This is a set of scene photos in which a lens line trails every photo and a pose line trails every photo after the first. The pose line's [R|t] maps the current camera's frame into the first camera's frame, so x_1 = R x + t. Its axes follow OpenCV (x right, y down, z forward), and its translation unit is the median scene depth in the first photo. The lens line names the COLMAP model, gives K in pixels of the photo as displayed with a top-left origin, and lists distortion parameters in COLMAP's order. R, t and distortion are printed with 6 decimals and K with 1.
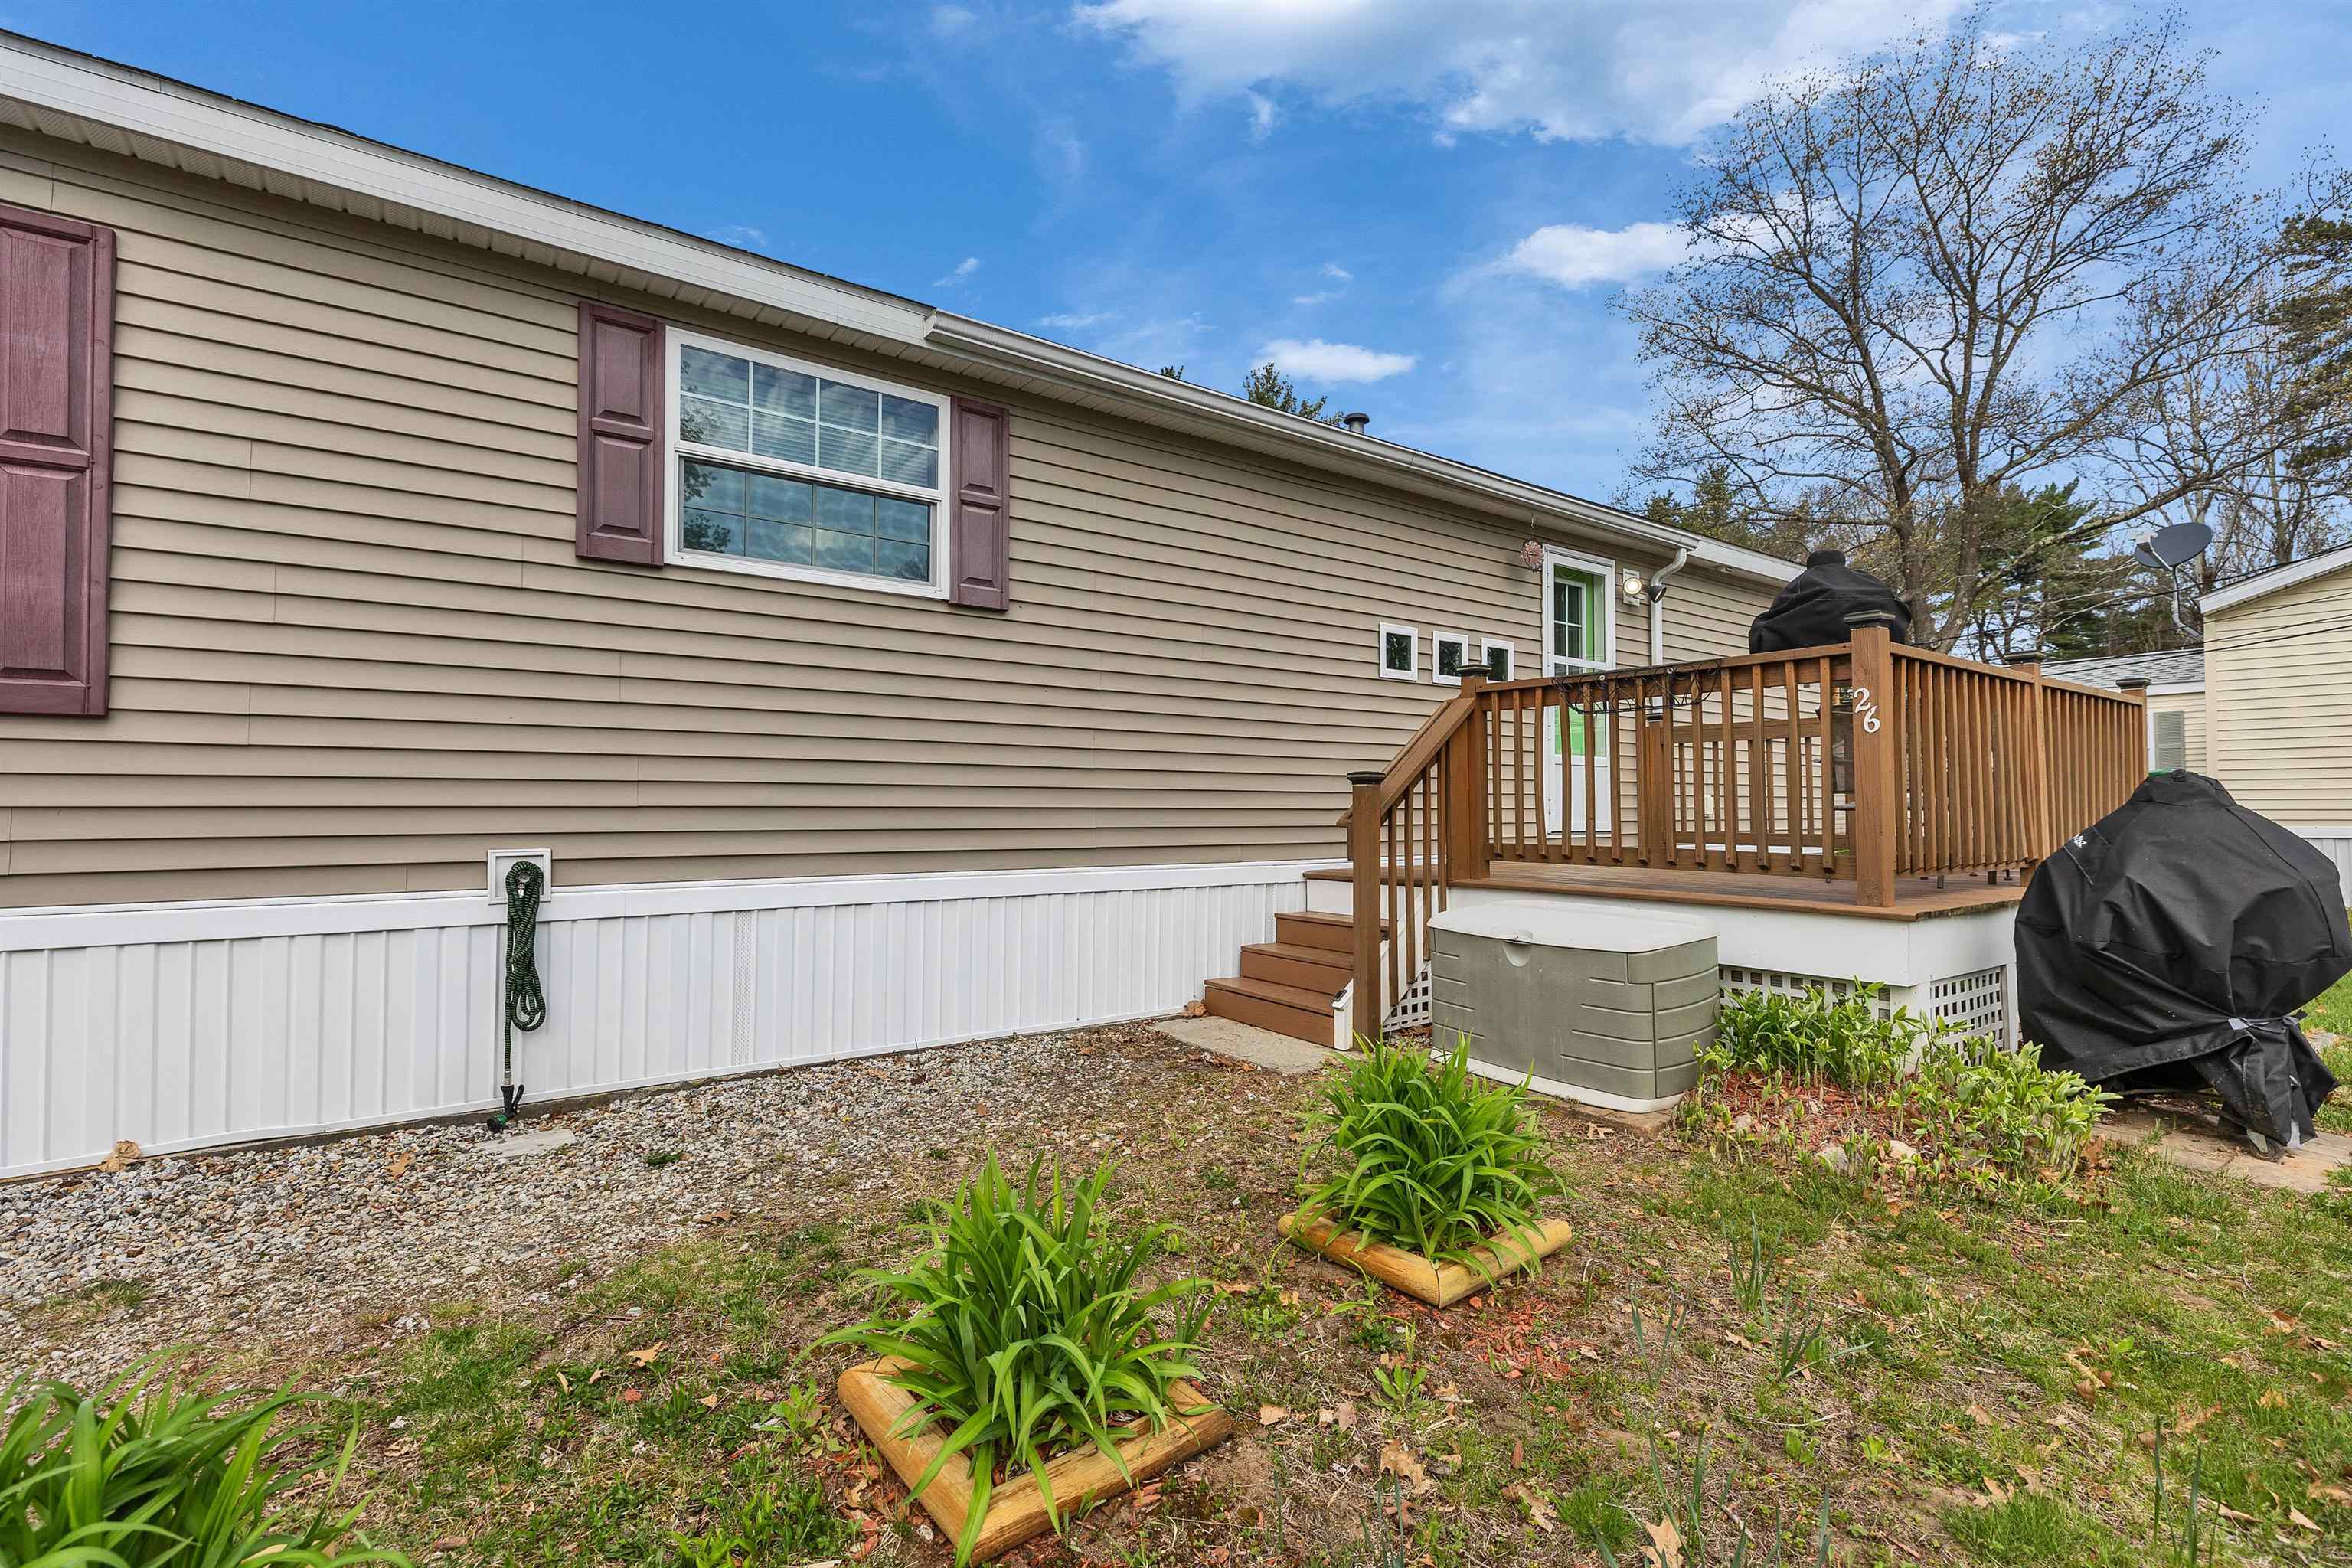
lens RADIAL K [[1052.4, 0, 1176.1], [0, 1052.4, 789.8], [0, 0, 1]] dist [0.005098, -0.000901]
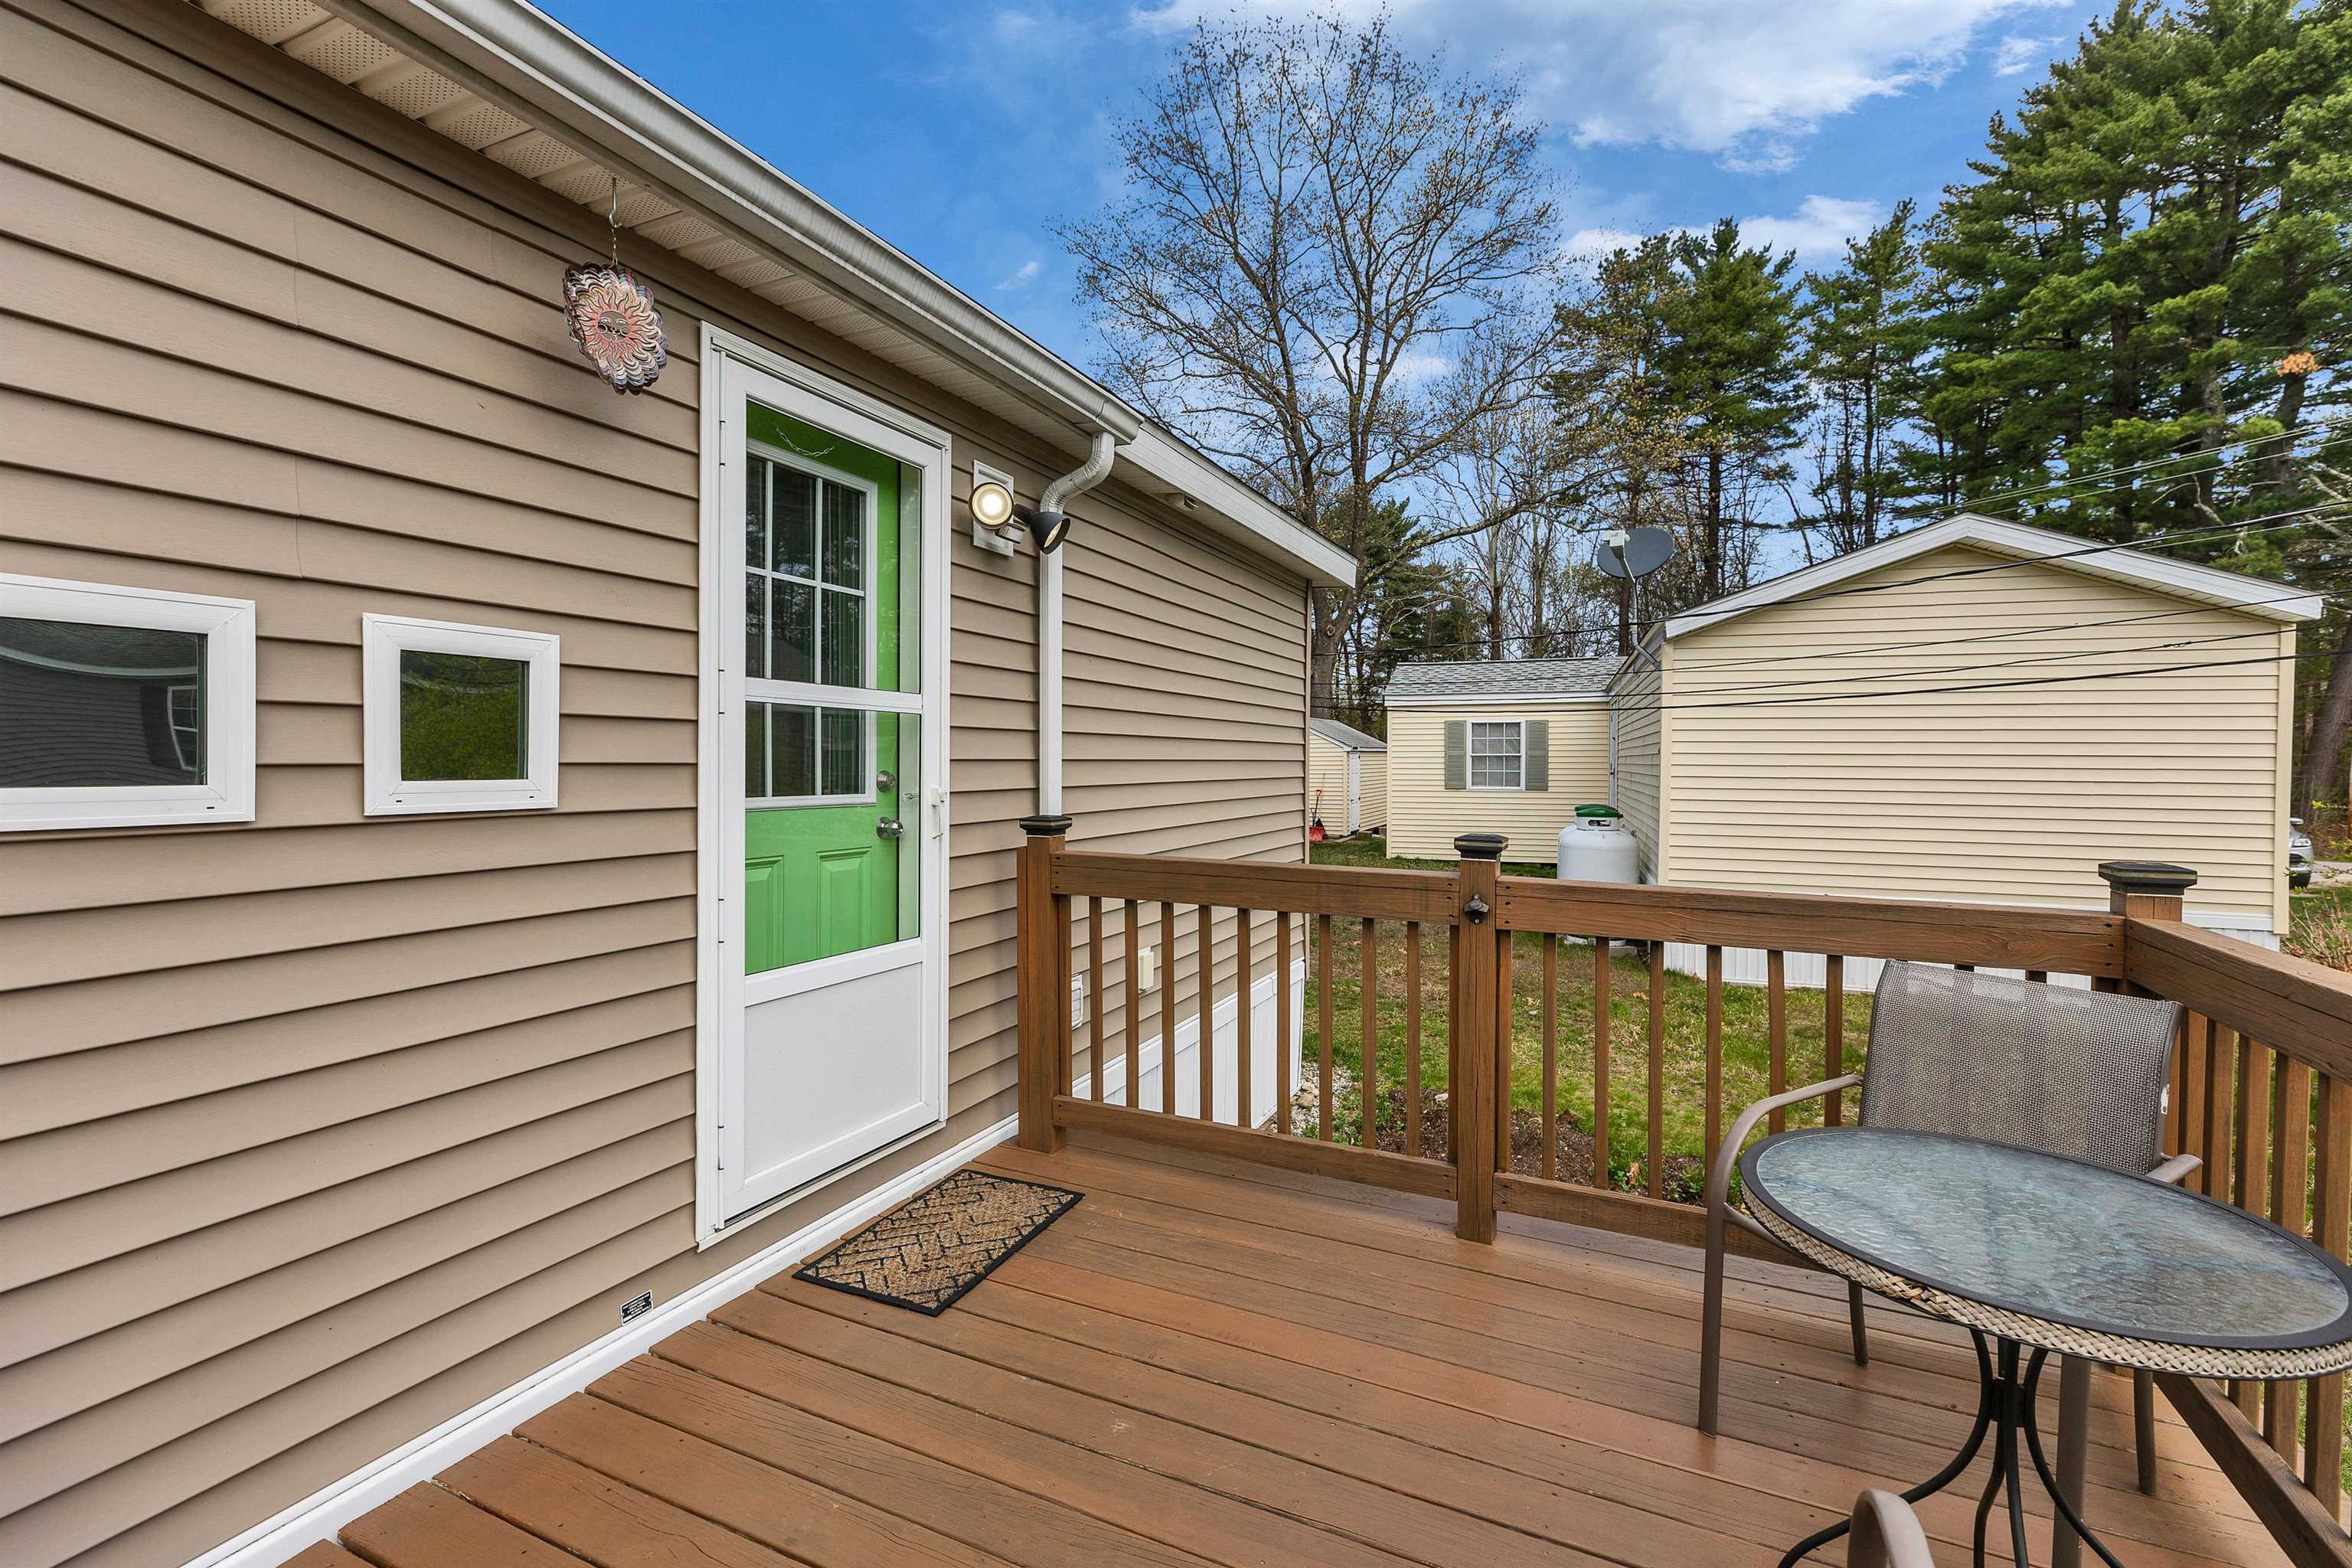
lens RADIAL K [[1052.4, 0, 1165.8], [0, 1052.4, 784.1], [0, 0, 1]] dist [0.005098, -0.000901]
pose [[0.878359, -0.002370, 0.477996, 0.075583], [-0.019592, 0.998969, 0.040954, -0.026396], [-0.477600, -0.045337, 0.877407, 0.154263]]
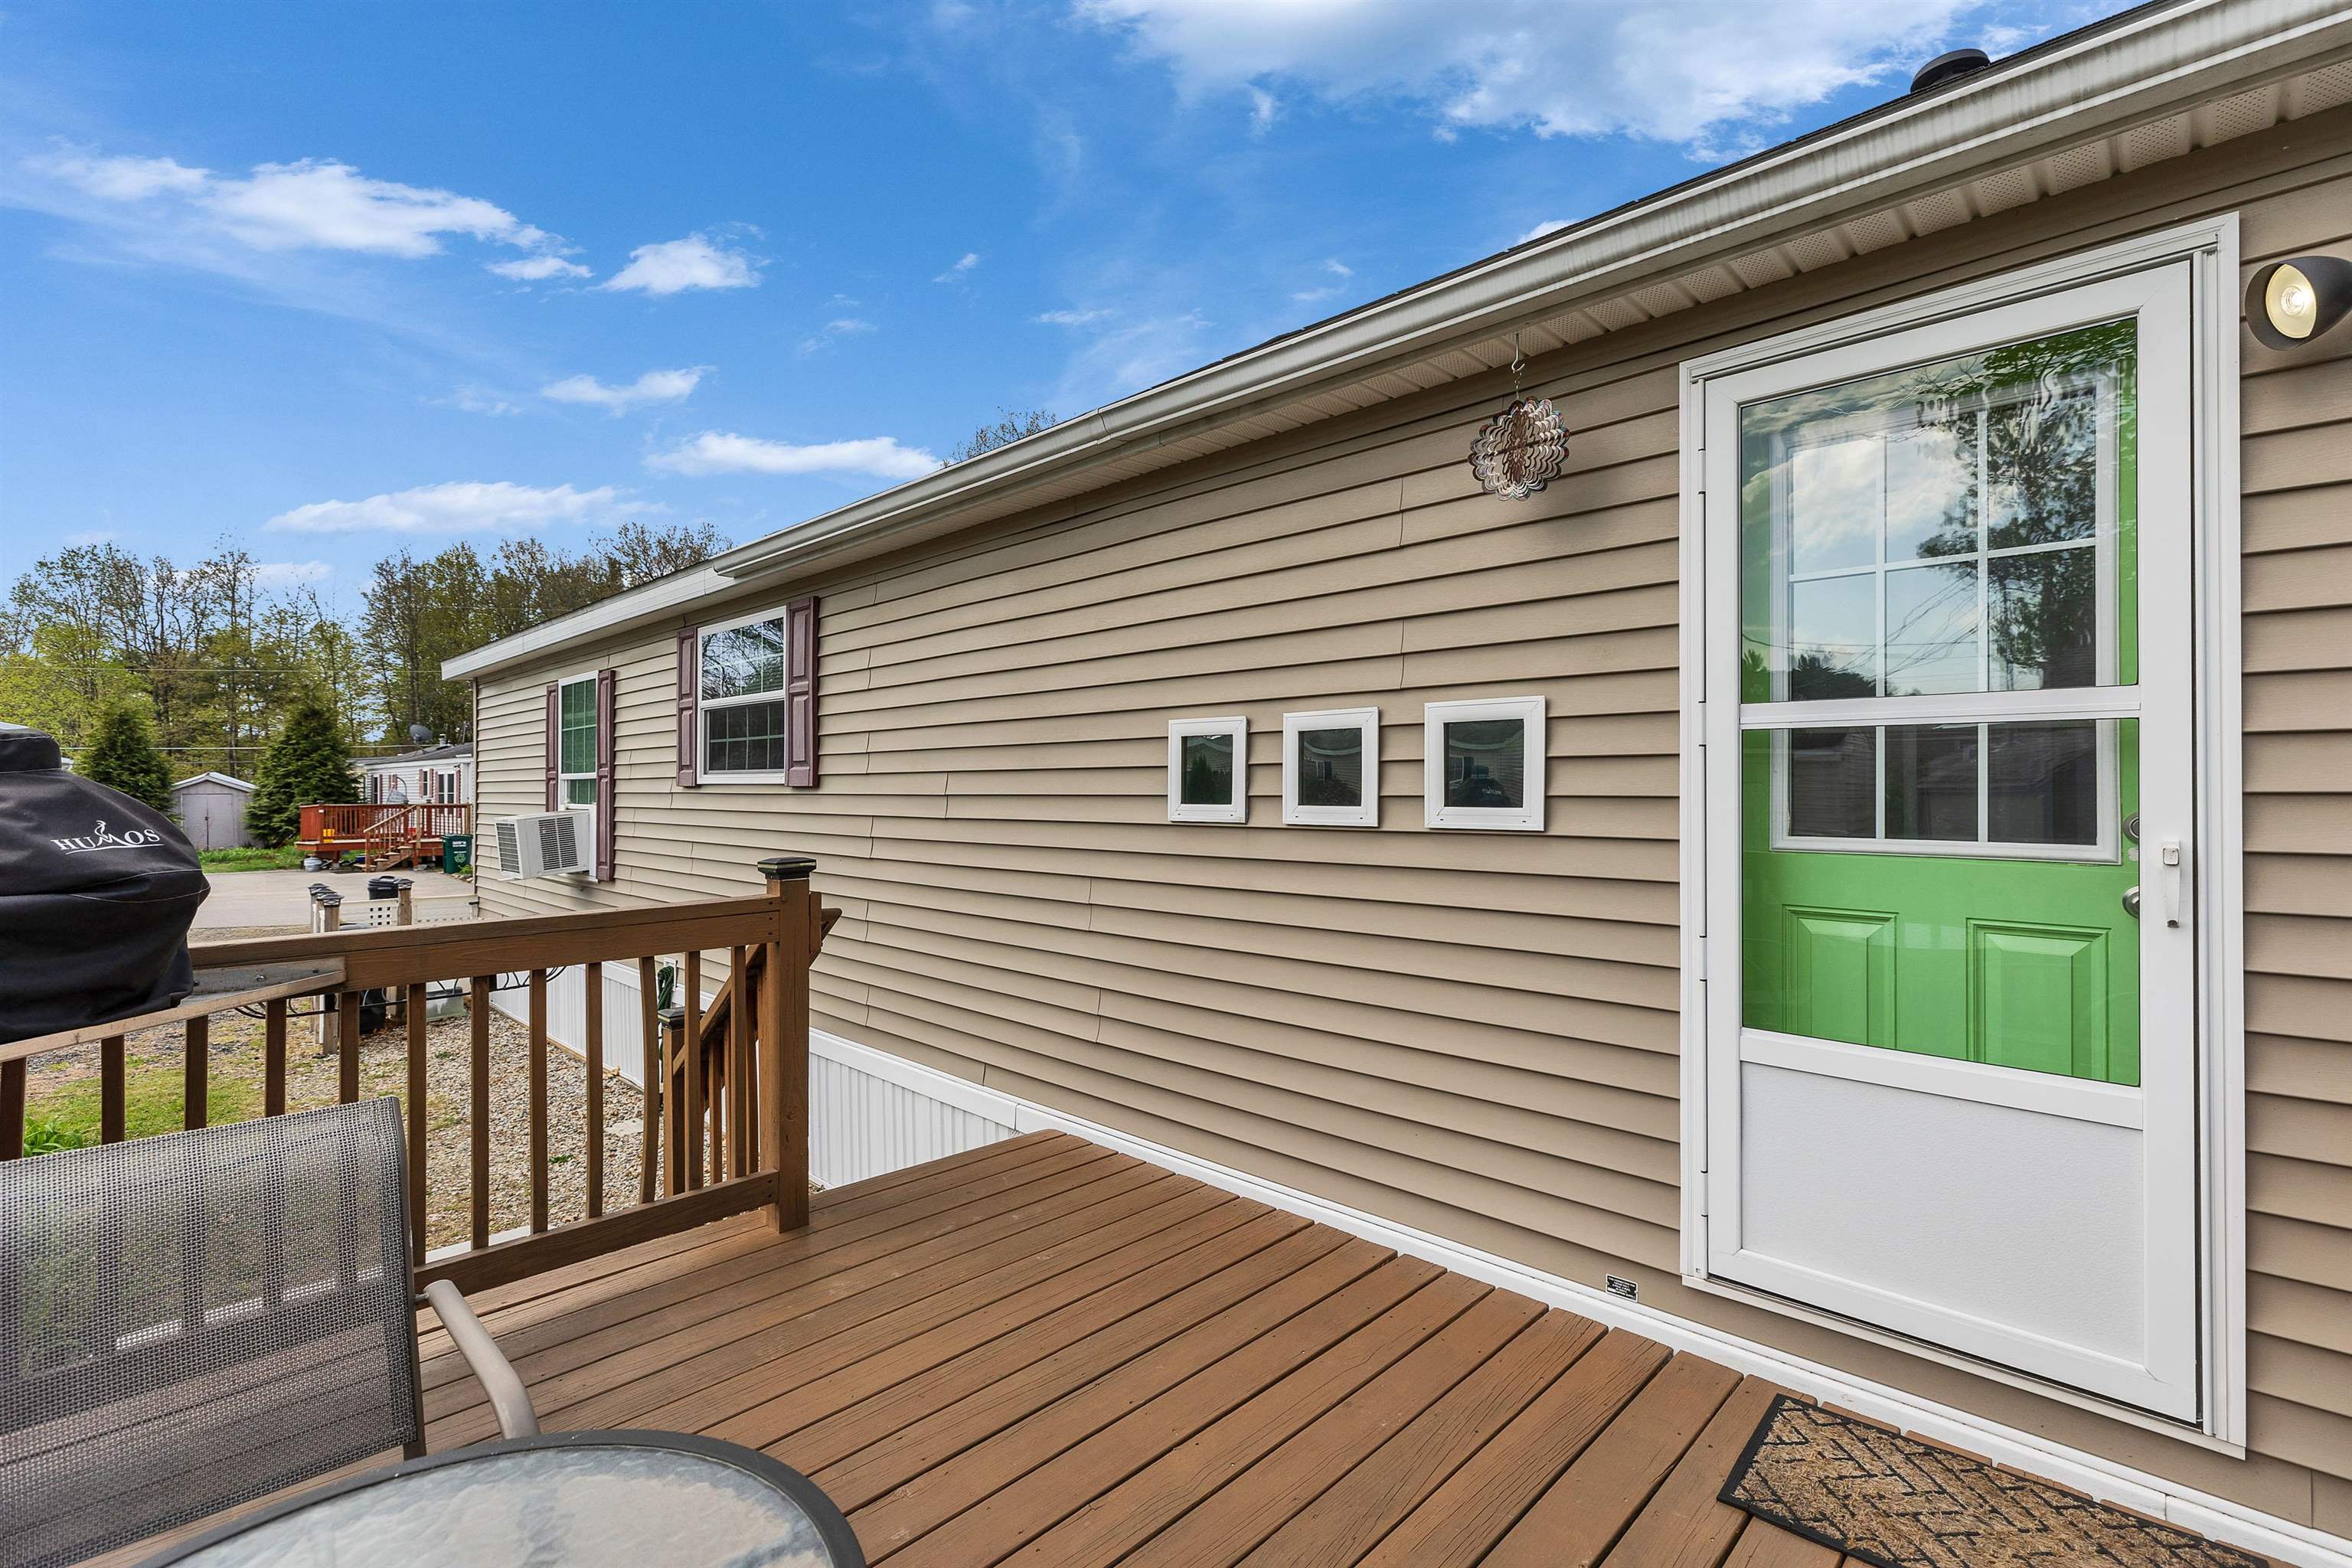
lens RADIAL K [[1052.4, 0, 1178.3], [0, 1052.4, 779.9], [0, 0, 1]] dist [0.005098, -0.000901]
pose [[0.162023, -0.003589, -0.986780, 0.151361], [0.025513, 0.999674, 0.000554, -0.026316], [0.986457, -0.025265, 0.162062, 0.188061]]
